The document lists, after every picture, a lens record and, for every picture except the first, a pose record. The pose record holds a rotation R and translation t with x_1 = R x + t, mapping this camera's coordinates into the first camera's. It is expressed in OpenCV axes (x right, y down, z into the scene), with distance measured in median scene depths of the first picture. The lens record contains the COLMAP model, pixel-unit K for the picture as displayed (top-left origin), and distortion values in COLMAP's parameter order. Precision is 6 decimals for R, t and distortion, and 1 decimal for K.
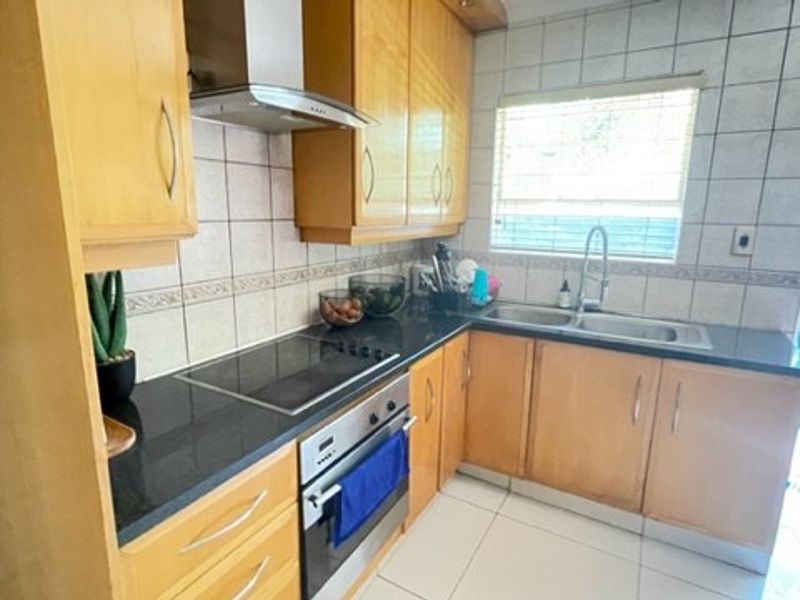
lens RADIAL K [[433.2, 0, 401.4], [0, 433.2, 294.6], [0, 0, 1]] dist [-0.001104, -0.000256]
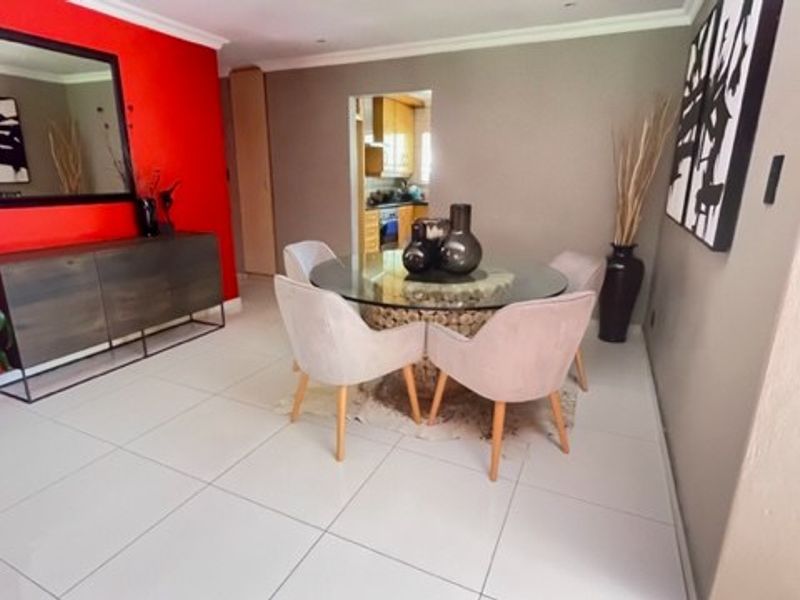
lens RADIAL K [[433.2, 0, 401.4], [0, 433.2, 294.6], [0, 0, 1]] dist [-0.001104, -0.000256]
pose [[0.996396, -0.025080, 0.081028, -0.209303], [0.018541, 0.996585, 0.080468, 0.463135], [-0.082769, -0.078676, 0.993458, -2.178863]]
